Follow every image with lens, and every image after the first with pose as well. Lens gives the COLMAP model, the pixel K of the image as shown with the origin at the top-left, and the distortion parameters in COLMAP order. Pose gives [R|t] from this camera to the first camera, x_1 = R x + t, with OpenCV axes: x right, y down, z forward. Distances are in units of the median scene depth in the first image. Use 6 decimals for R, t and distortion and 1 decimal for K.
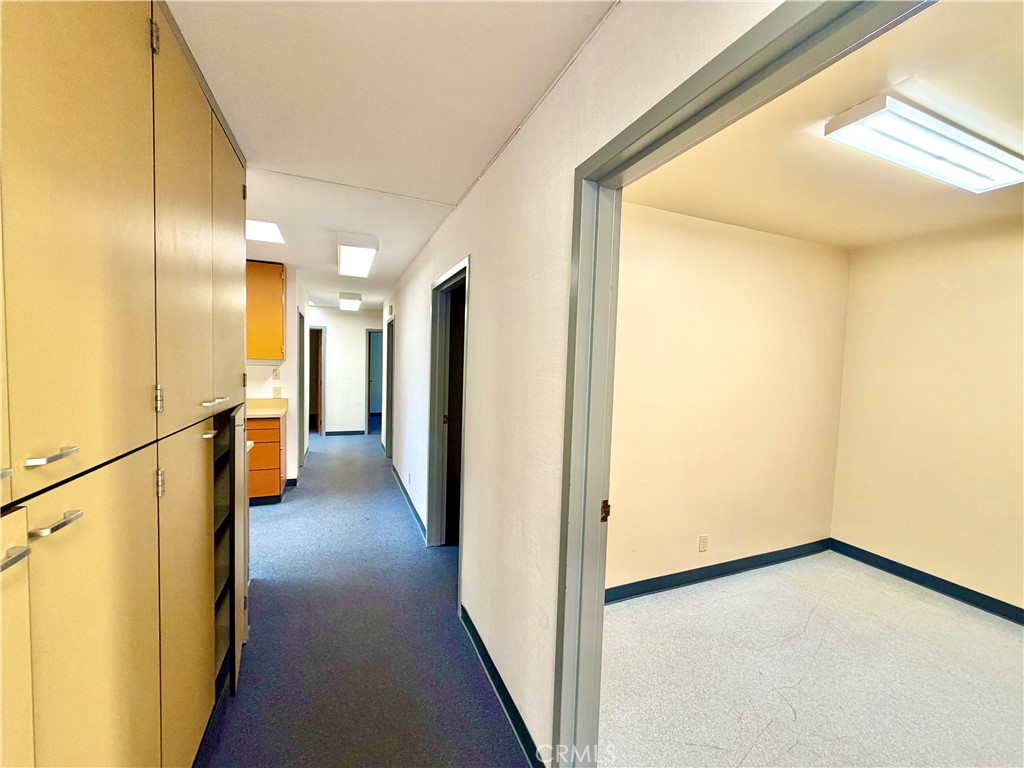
lens RADIAL K [[407.5, 0, 510.4], [0, 407.5, 386.3], [0, 0, 1]] dist [0.001020, 0.000224]
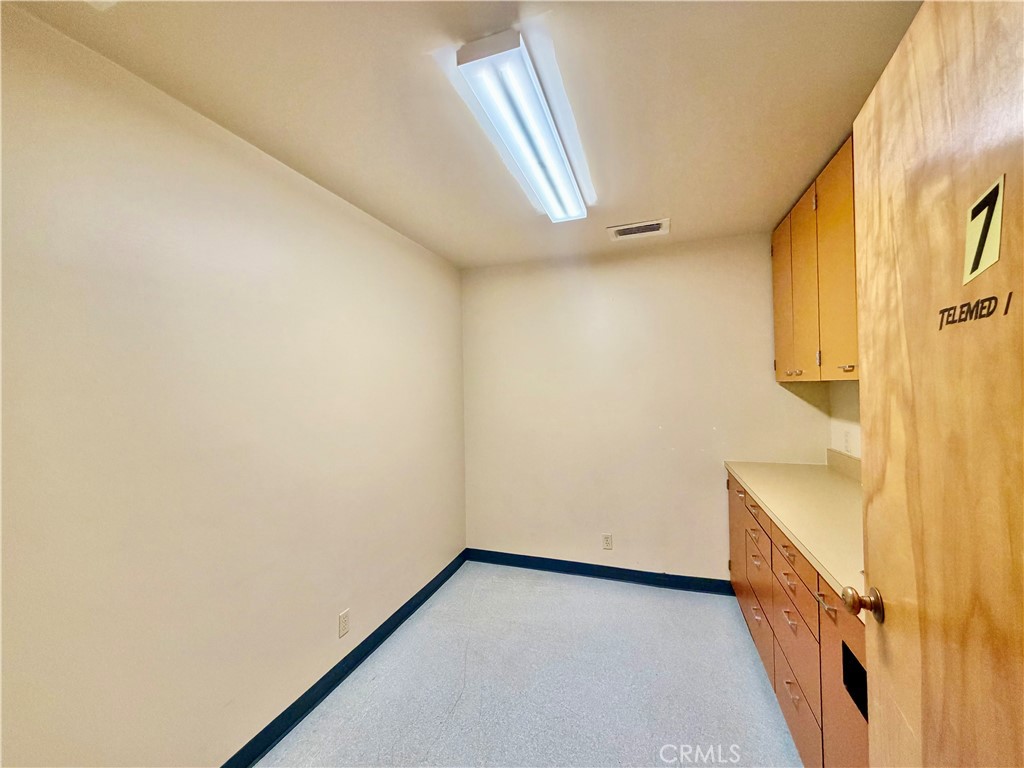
lens RADIAL K [[407.5, 0, 512.4], [0, 407.5, 382.0], [0, 0, 1]] dist [0.001020, 0.000224]
pose [[0.660310, -0.036940, 0.750084, 0.151813], [0.080601, 0.996506, -0.021878, -0.008983], [-0.746656, 0.074904, 0.660980, 0.279776]]
